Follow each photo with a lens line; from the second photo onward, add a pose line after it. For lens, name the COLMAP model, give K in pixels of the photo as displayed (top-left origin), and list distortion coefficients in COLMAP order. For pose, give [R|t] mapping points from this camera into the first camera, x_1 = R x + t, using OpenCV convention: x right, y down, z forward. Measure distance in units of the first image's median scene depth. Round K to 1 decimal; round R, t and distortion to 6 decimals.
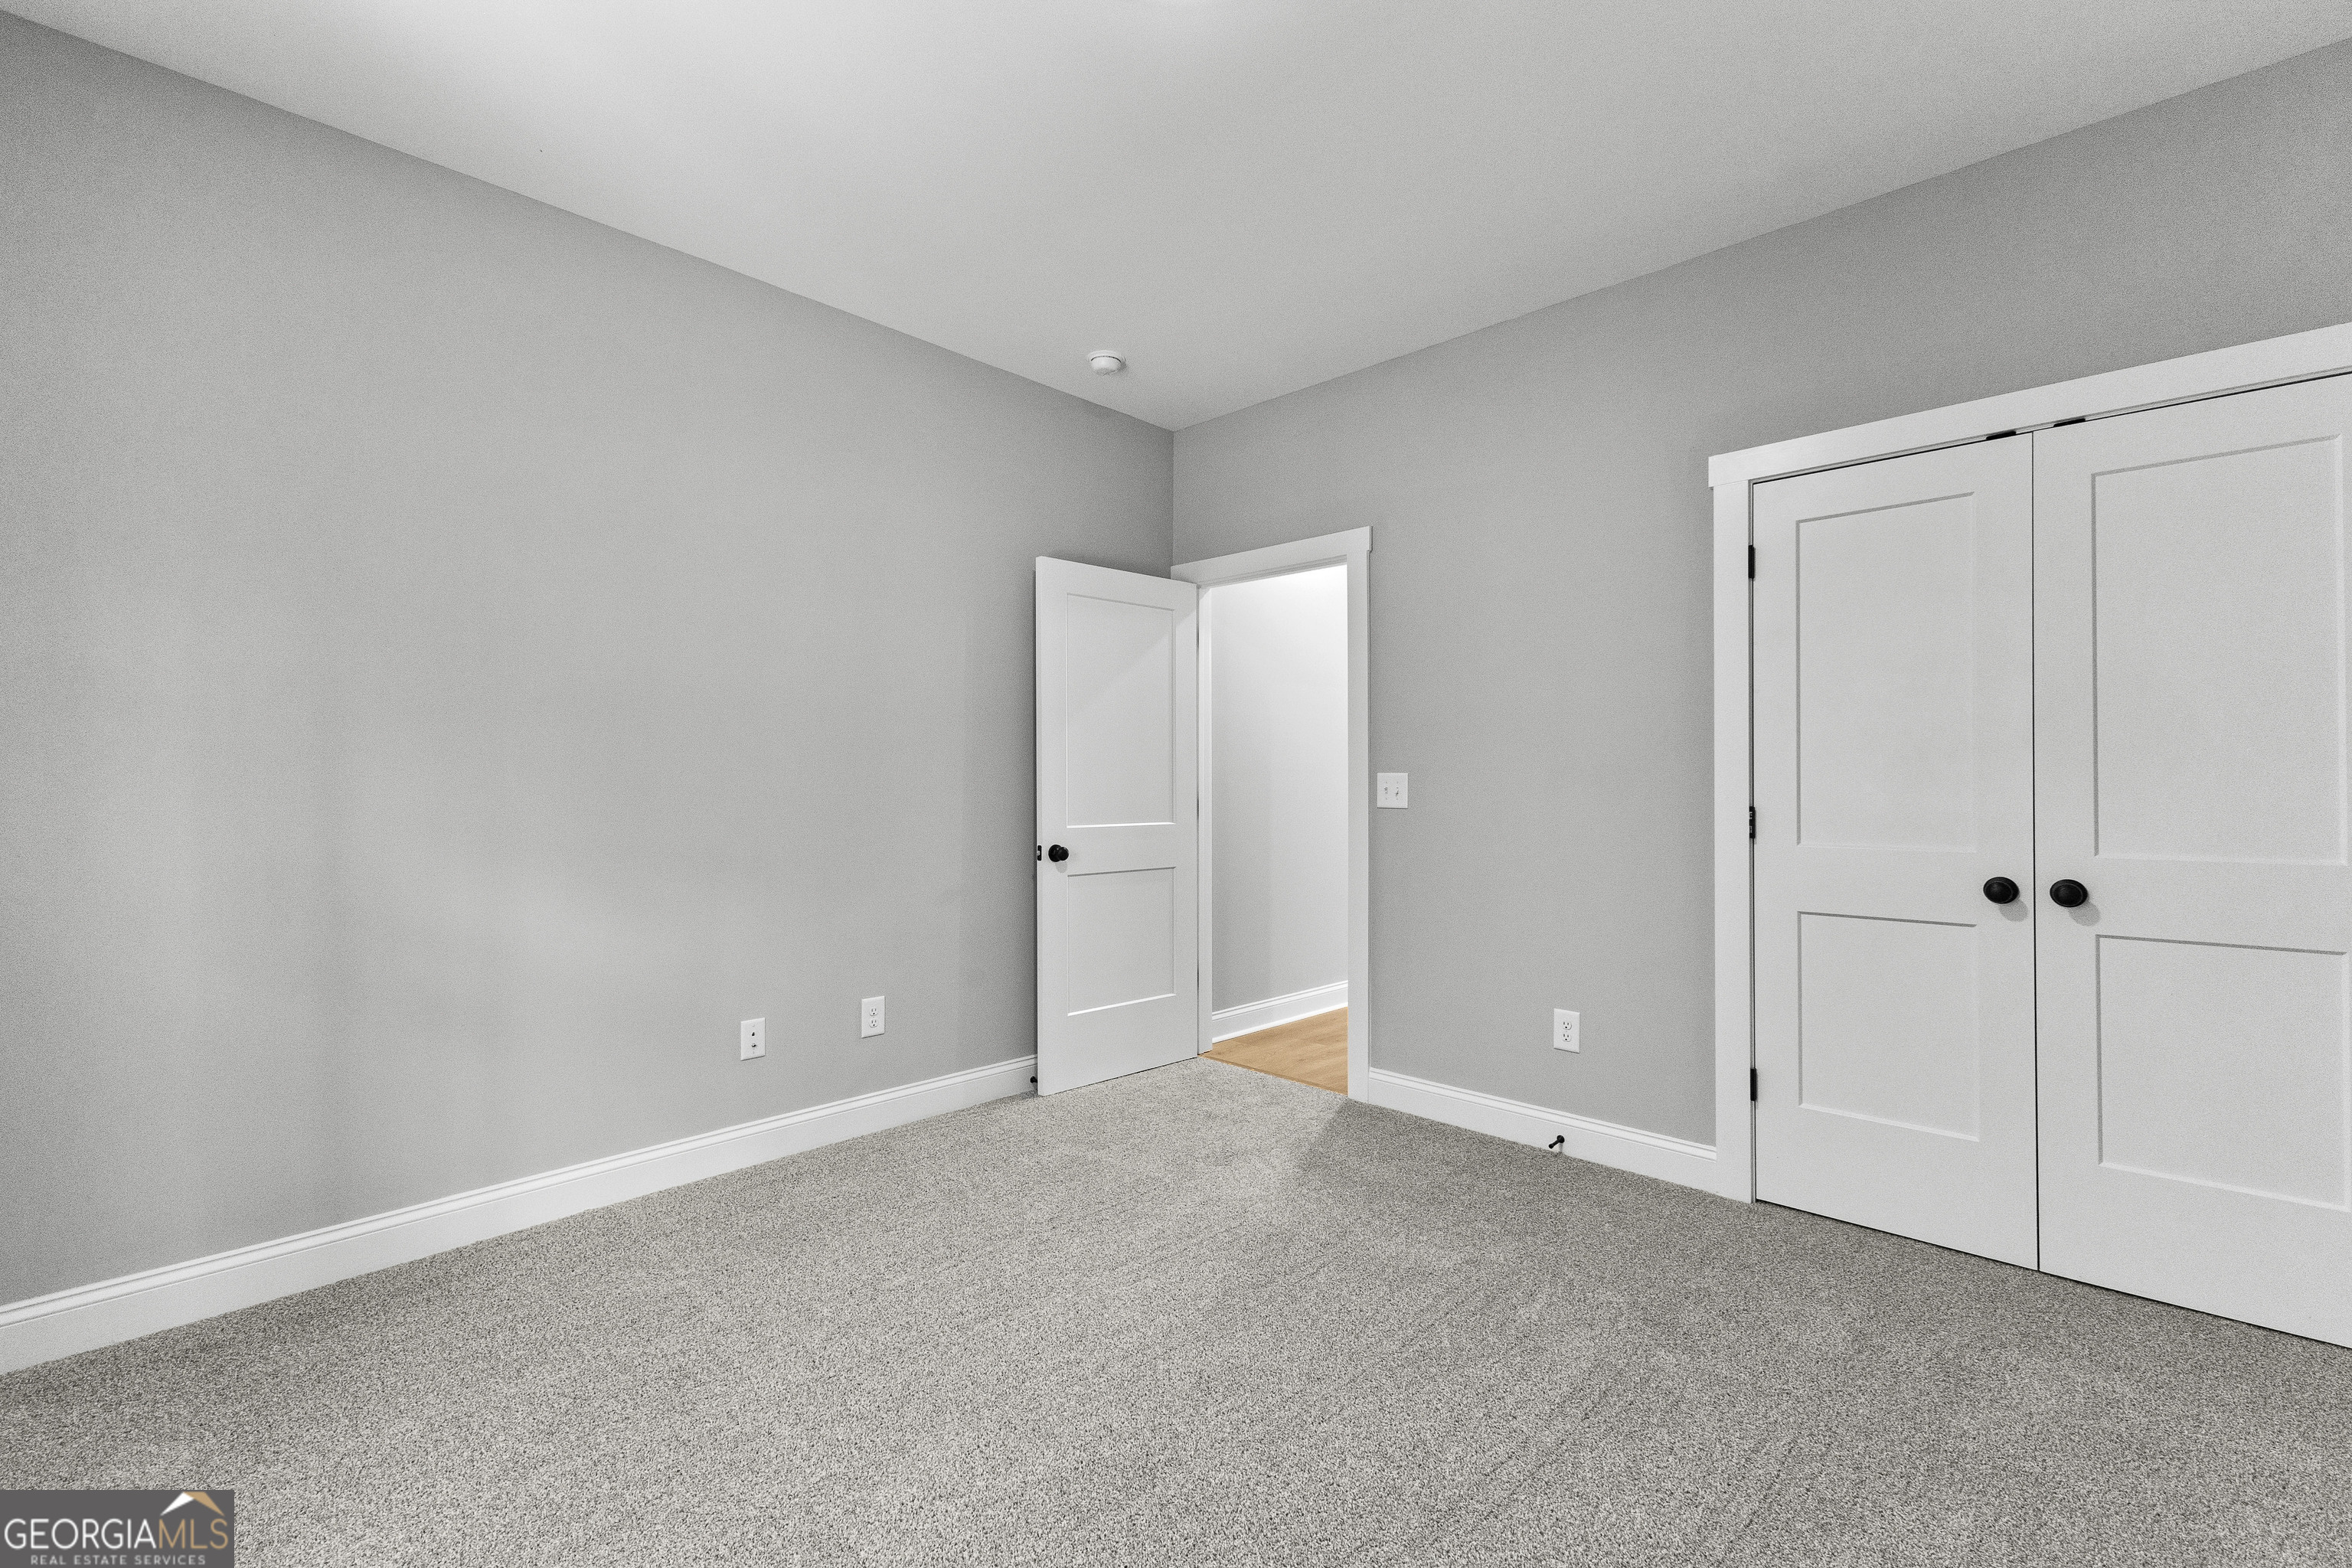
lens RADIAL K [[1012.0, 0, 1189.0], [0, 1012.0, 783.3], [0, 0, 1]] dist [0.000310, -0.000118]
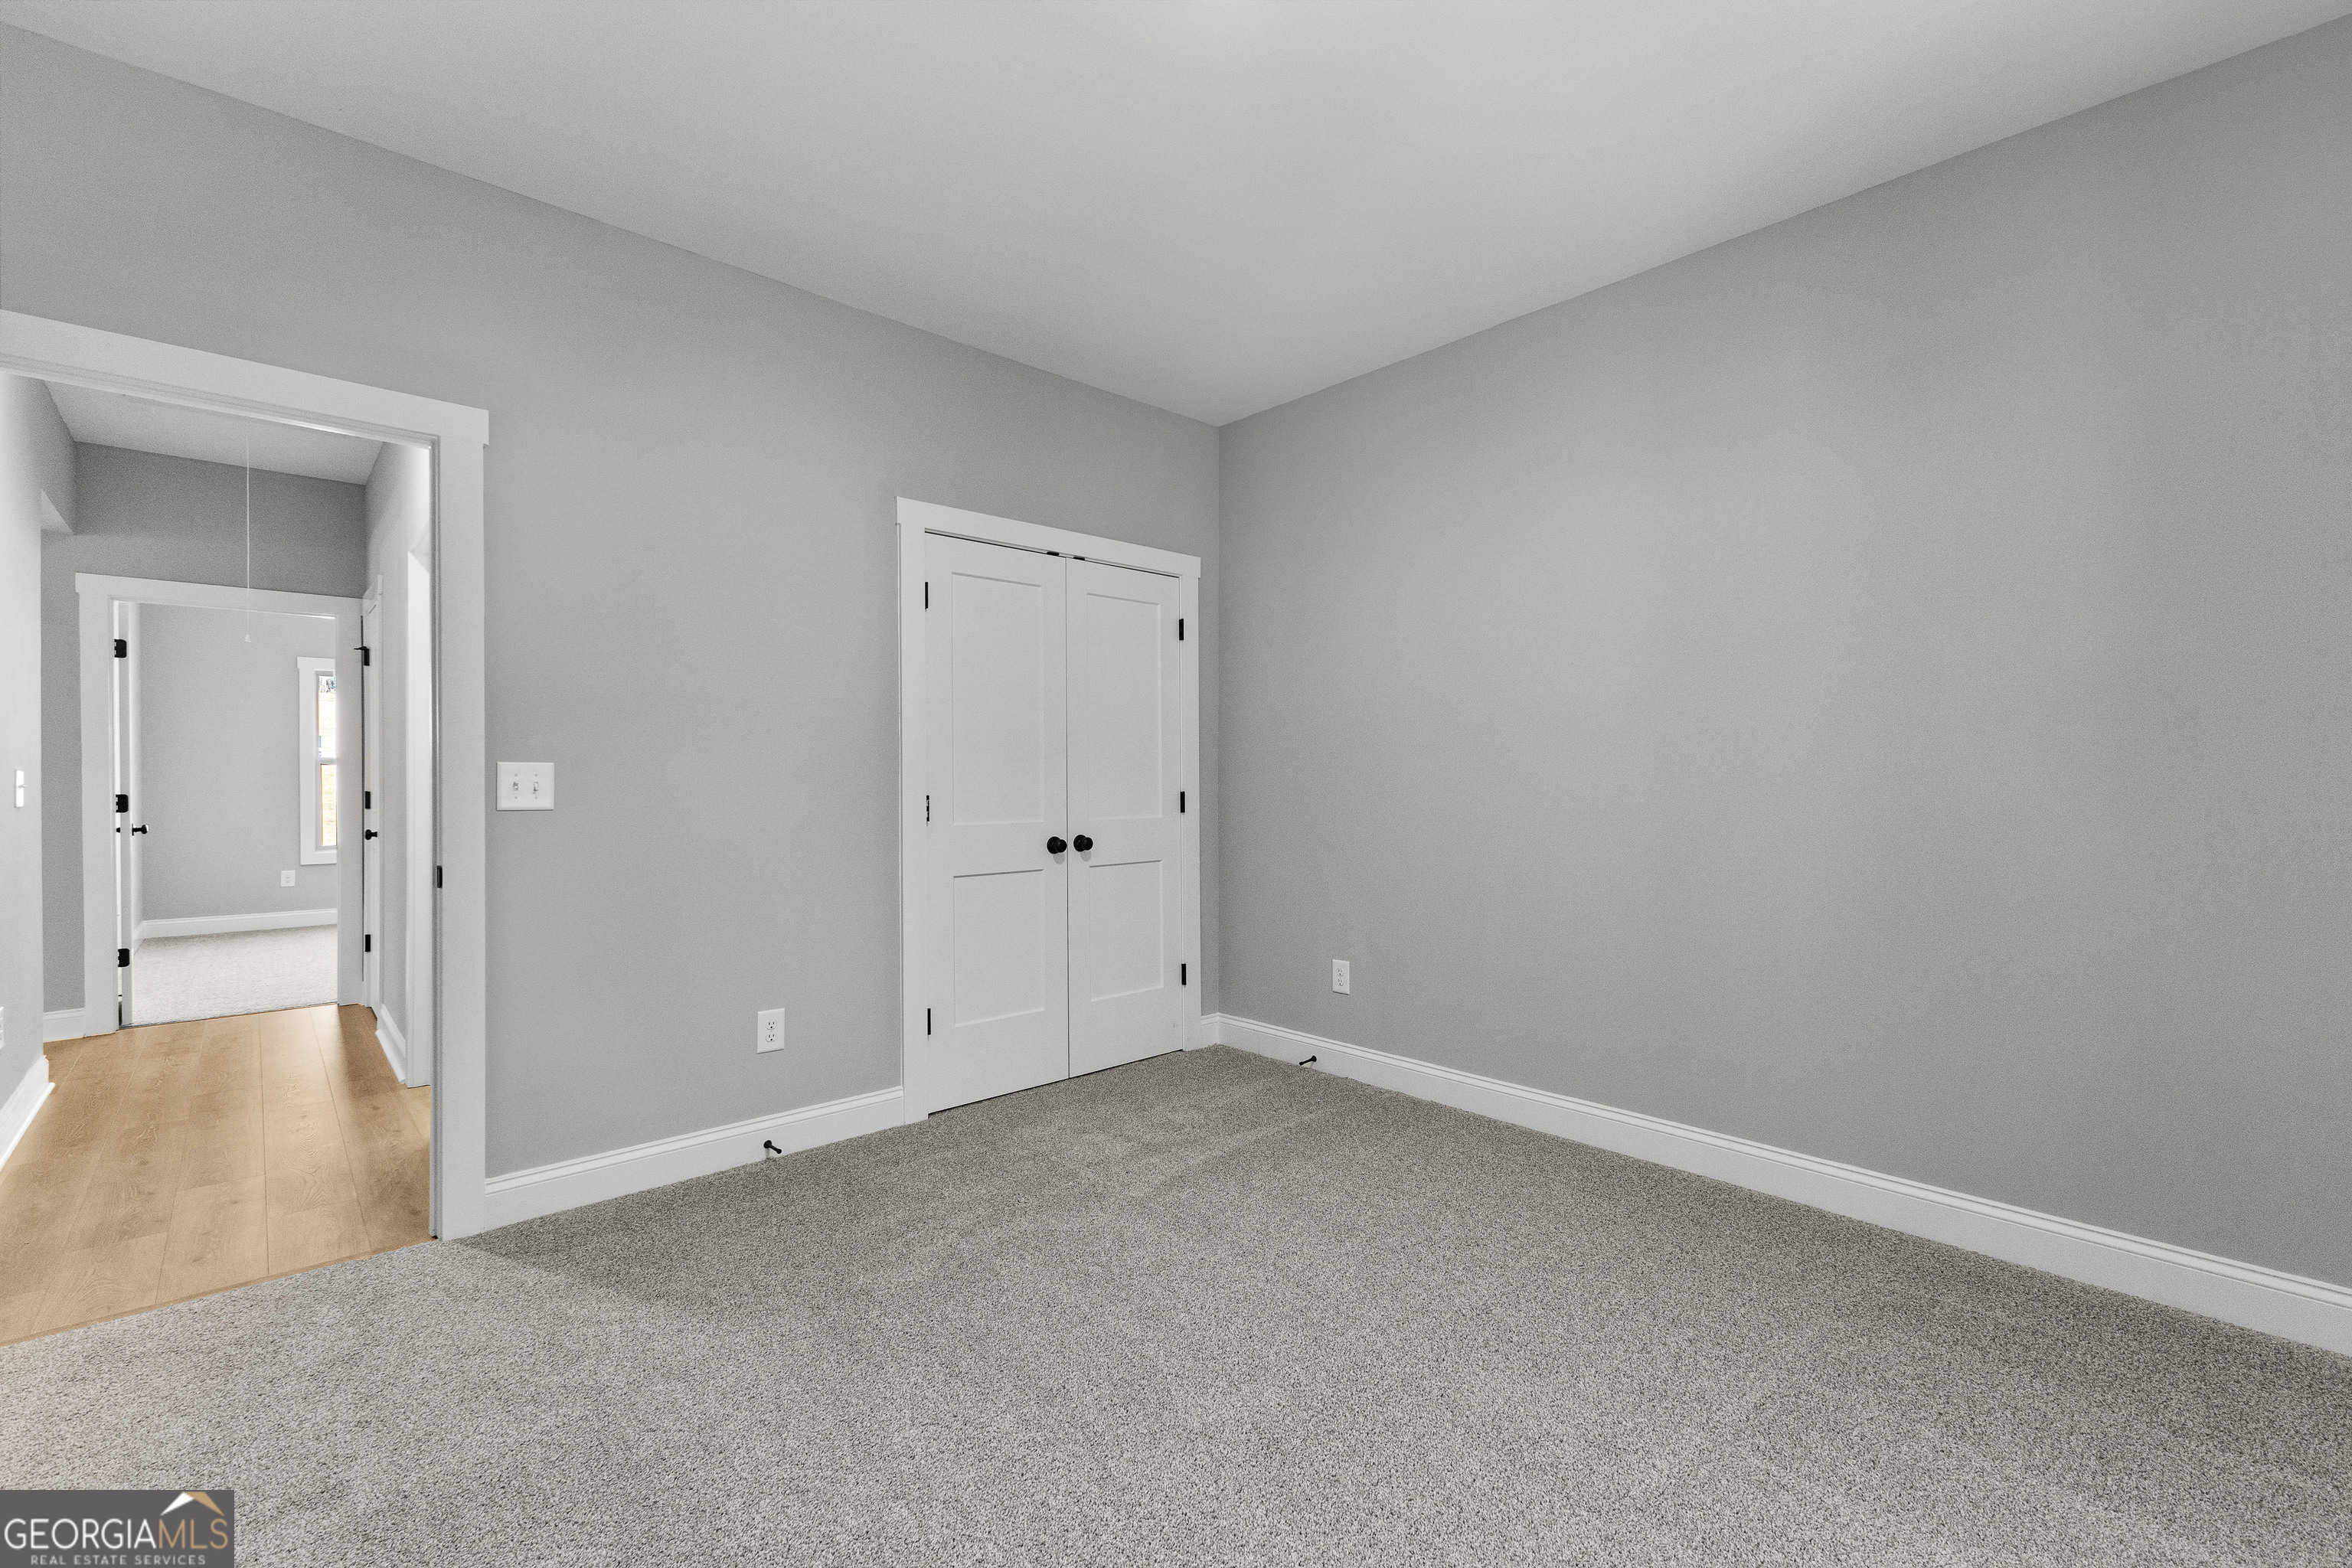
lens RADIAL K [[1032.5, 0, 1181.0], [0, 1032.5, 773.8], [0, 0, 1]] dist [0.017678, -0.000650]
pose [[0.059142, -0.002506, 0.998246, -0.602981], [-0.005446, 0.999981, 0.002833, -0.007740], [-0.998235, -0.005604, 0.059128, 0.551063]]
